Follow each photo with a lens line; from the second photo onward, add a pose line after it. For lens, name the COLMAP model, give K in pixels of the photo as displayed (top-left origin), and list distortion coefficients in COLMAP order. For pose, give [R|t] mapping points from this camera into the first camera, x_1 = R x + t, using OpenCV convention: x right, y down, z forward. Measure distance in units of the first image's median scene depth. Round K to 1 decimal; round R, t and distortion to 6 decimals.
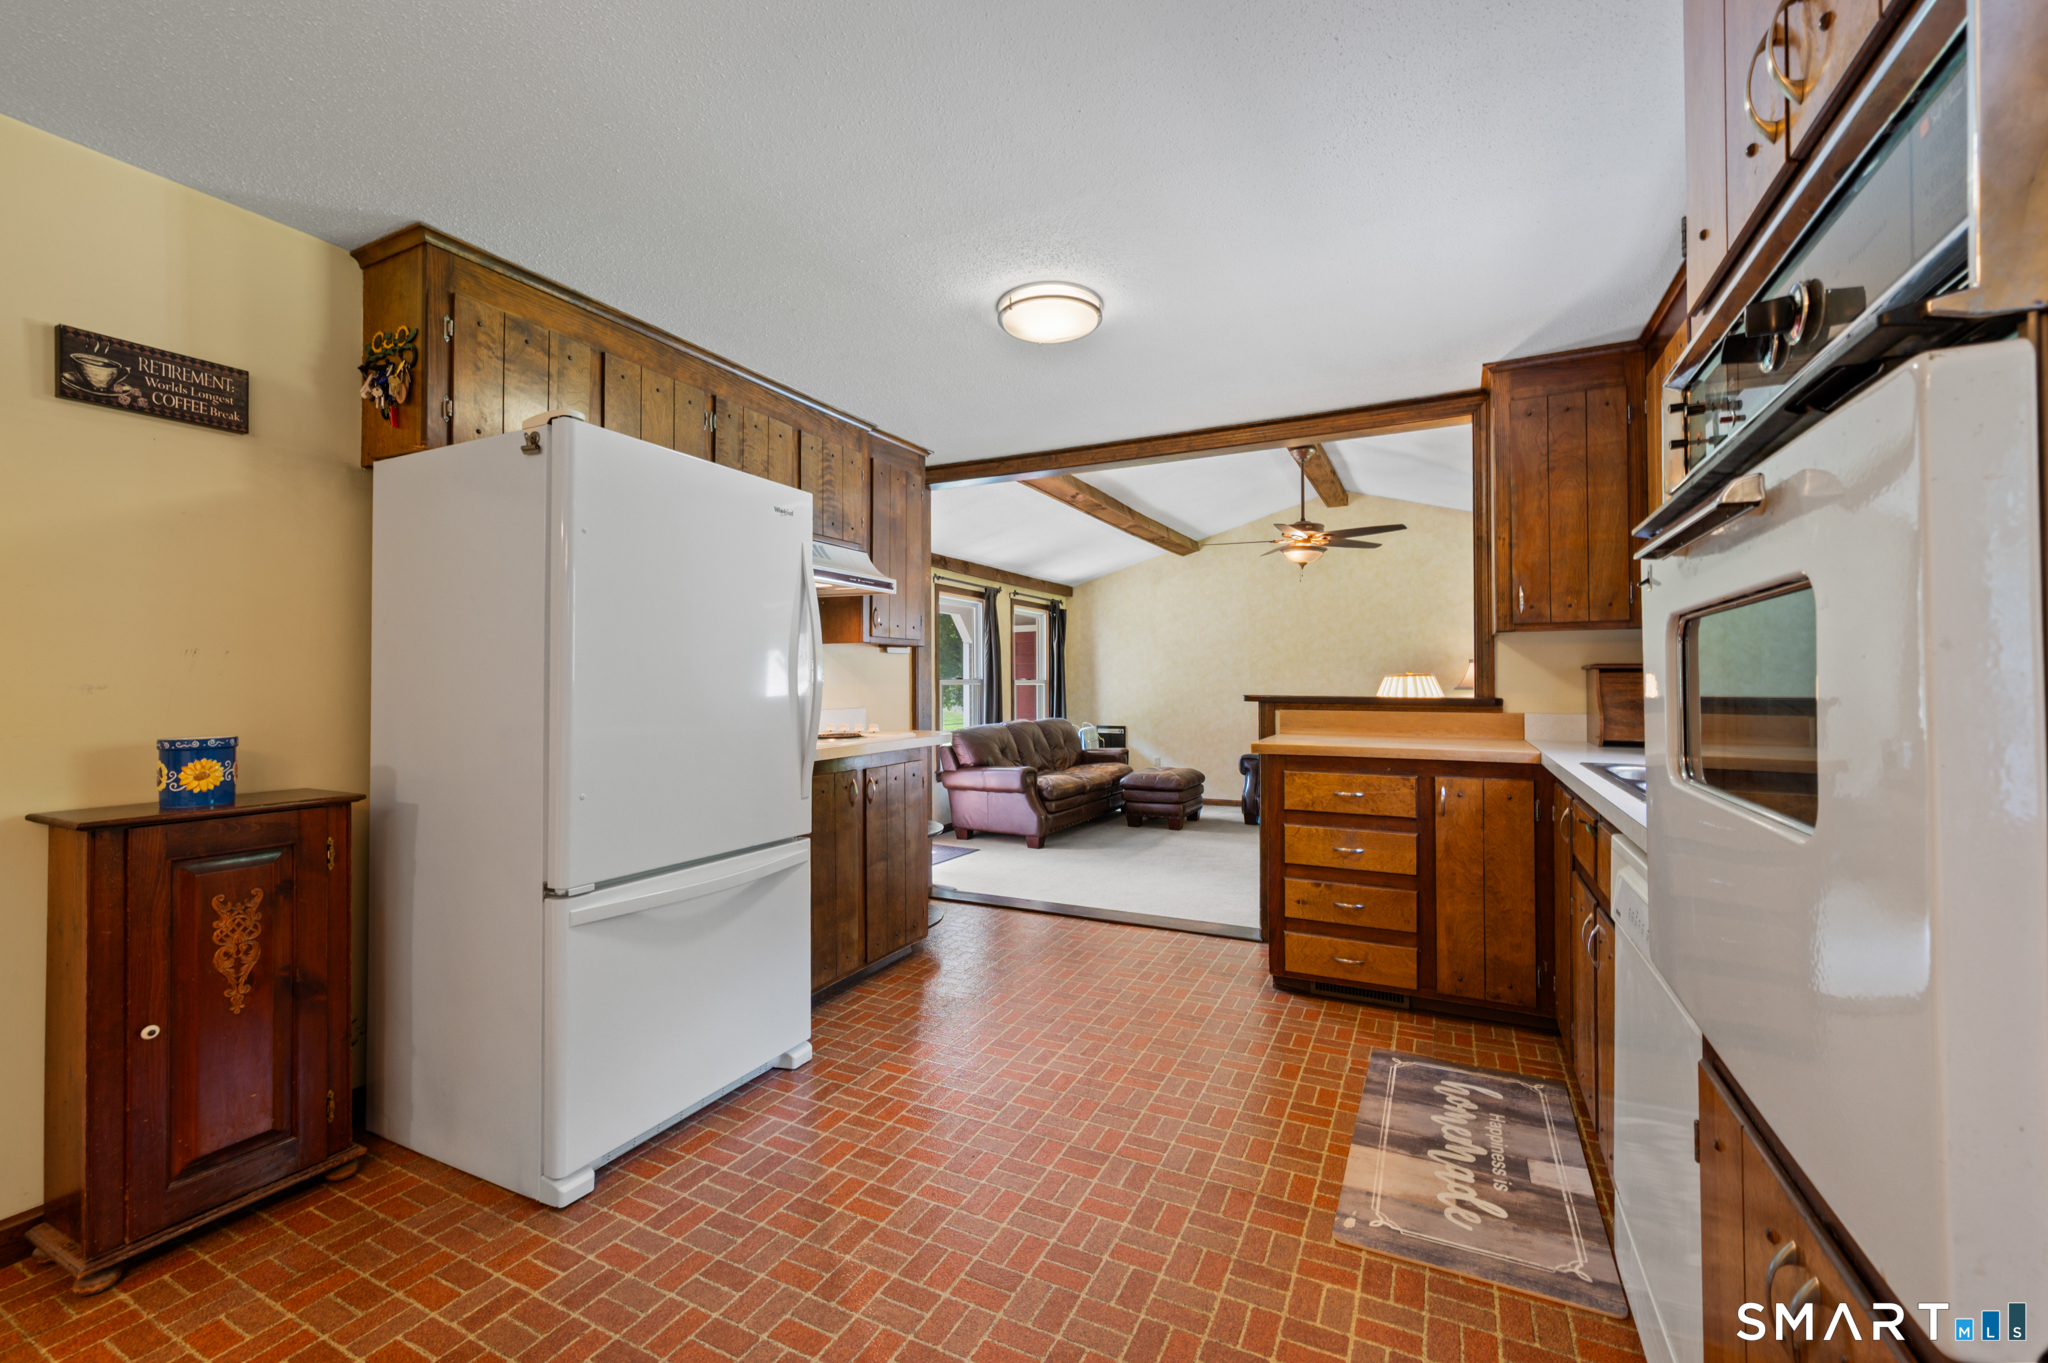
lens RADIAL K [[828.8, 0, 1028.3], [0, 828.8, 674.9], [0, 0, 1]] dist [-0.003256, 0.000860]
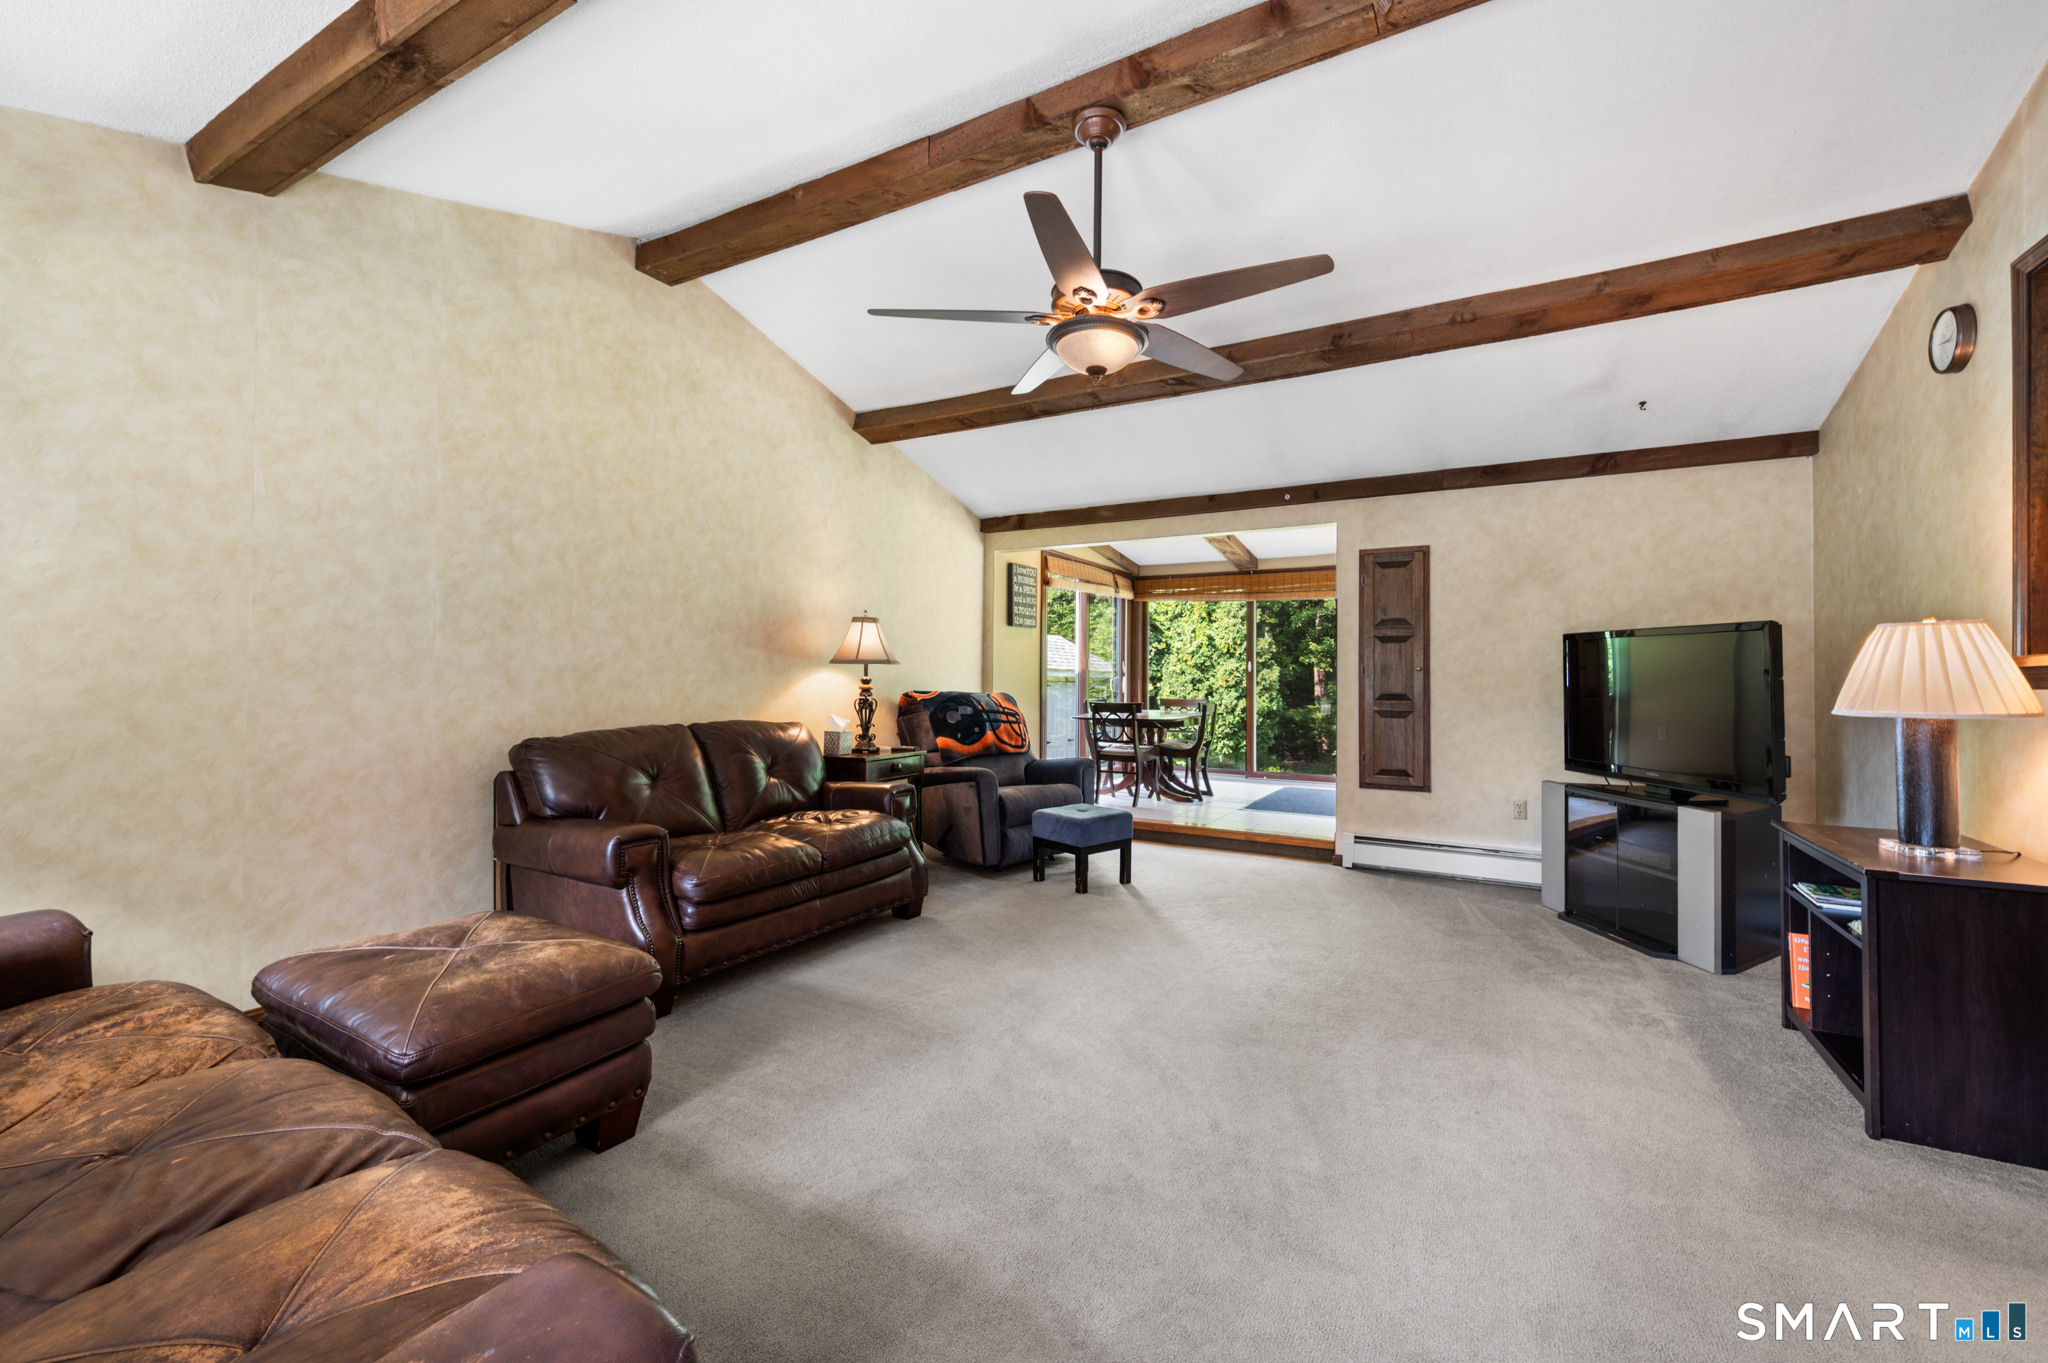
lens RADIAL K [[828.8, 0, 1032.9], [0, 828.8, 673.3], [0, 0, 1]] dist [-0.003256, 0.000860]
pose [[0.045502, 0.013718, 0.998870, -0.119176], [-0.018092, 0.999753, -0.012906, 0.036104], [-0.998800, -0.017485, 0.045739, 1.026665]]
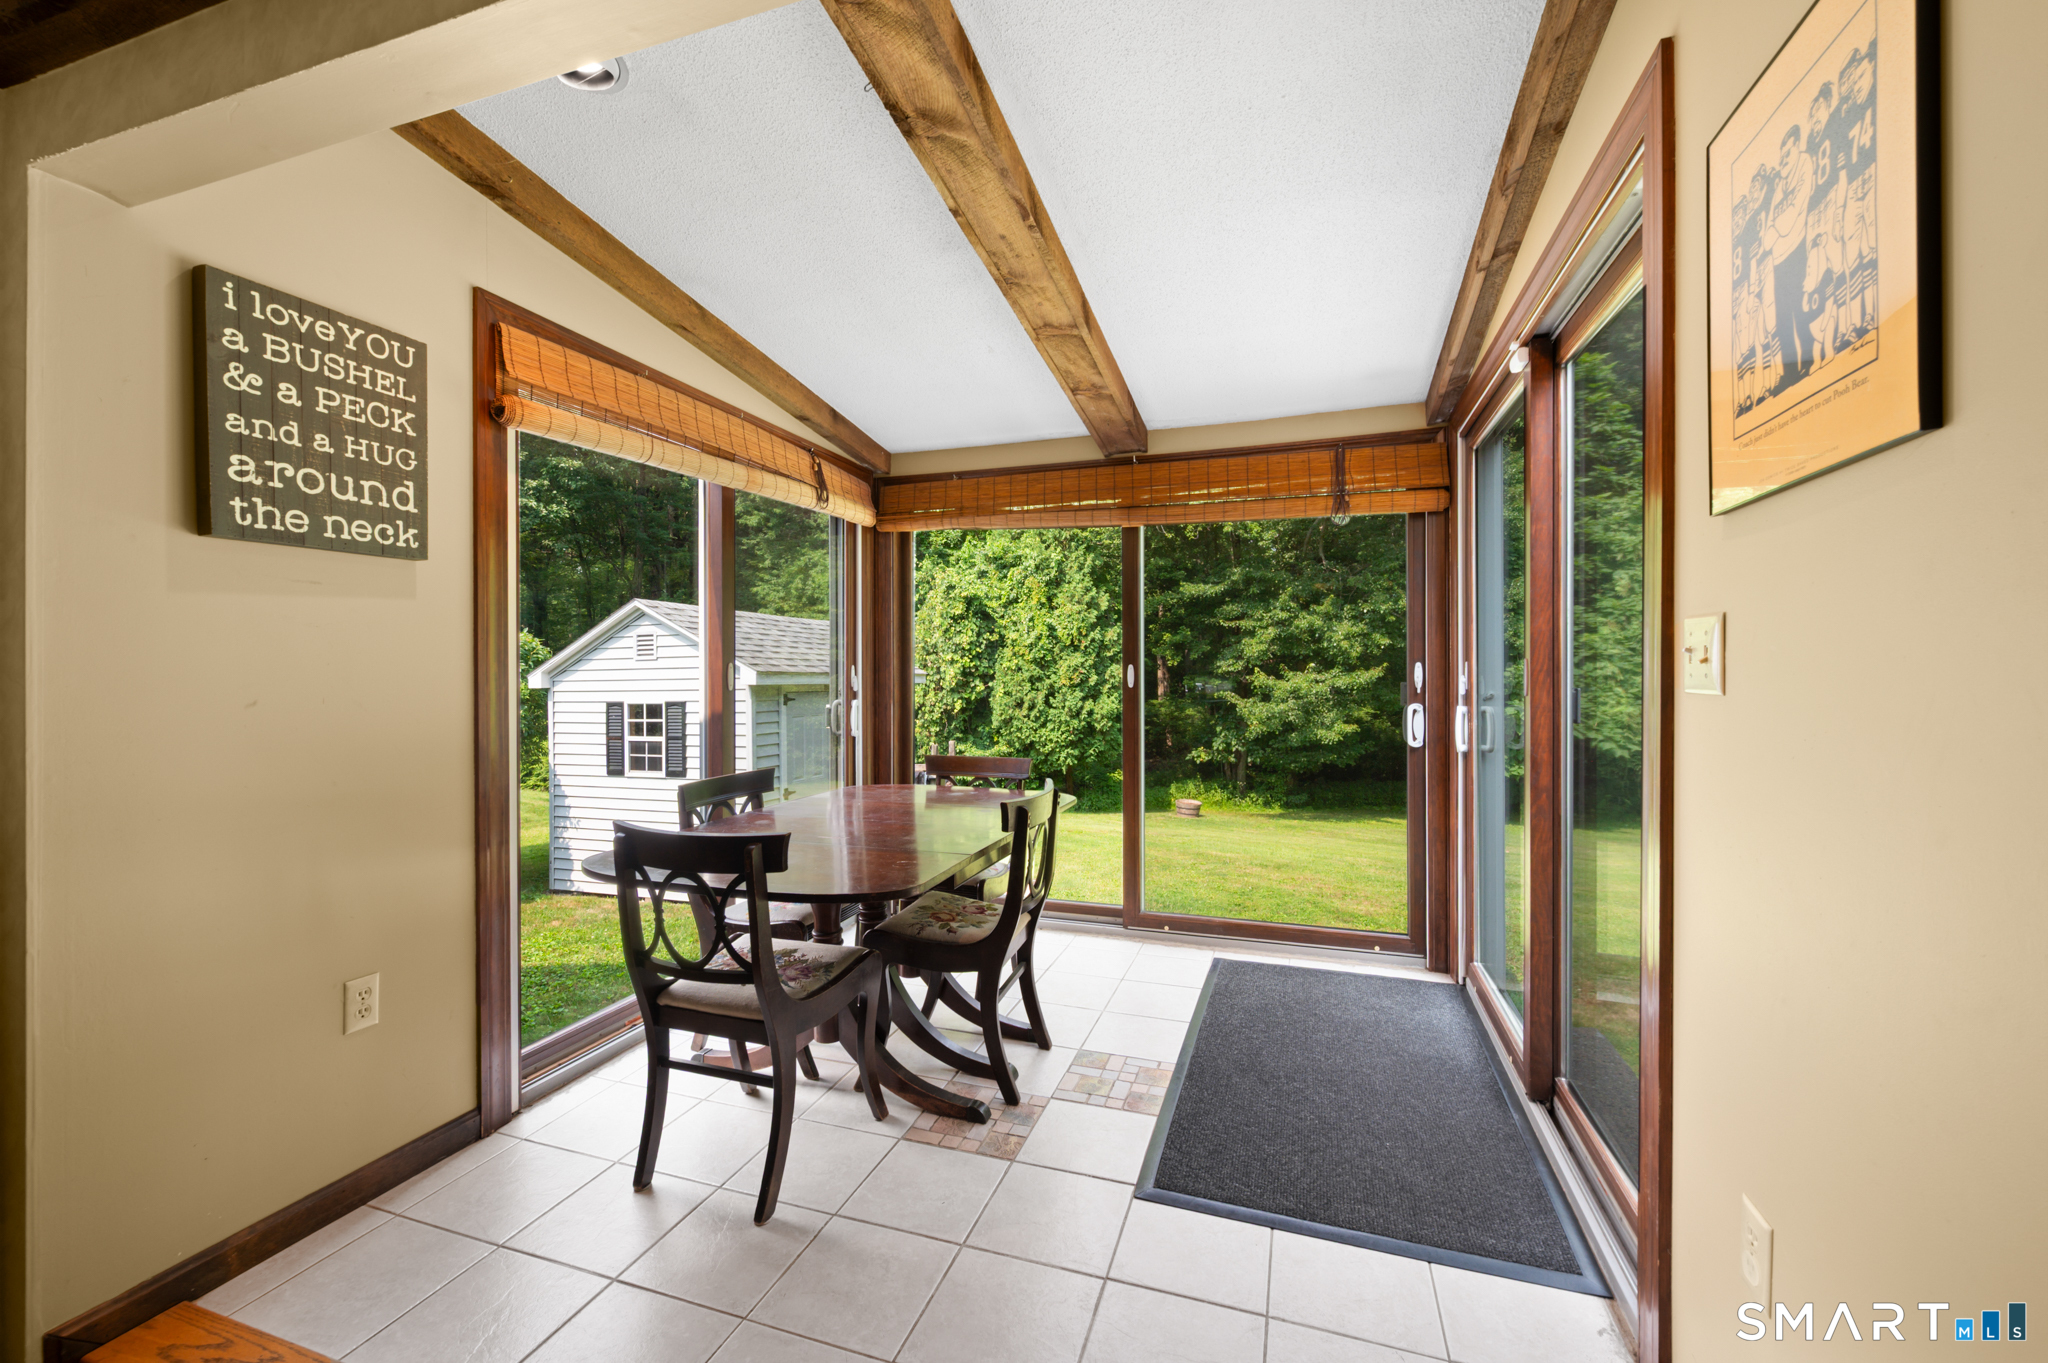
lens RADIAL K [[828.8, 0, 1010.9], [0, 828.8, 671.6], [0, 0, 1]] dist [-0.003256, 0.000860]
pose [[-0.114583, 0.007382, 0.993386, 0.695992], [-0.006865, 0.999943, -0.008223, 0.002709], [-0.993390, -0.007761, -0.114526, 0.884798]]
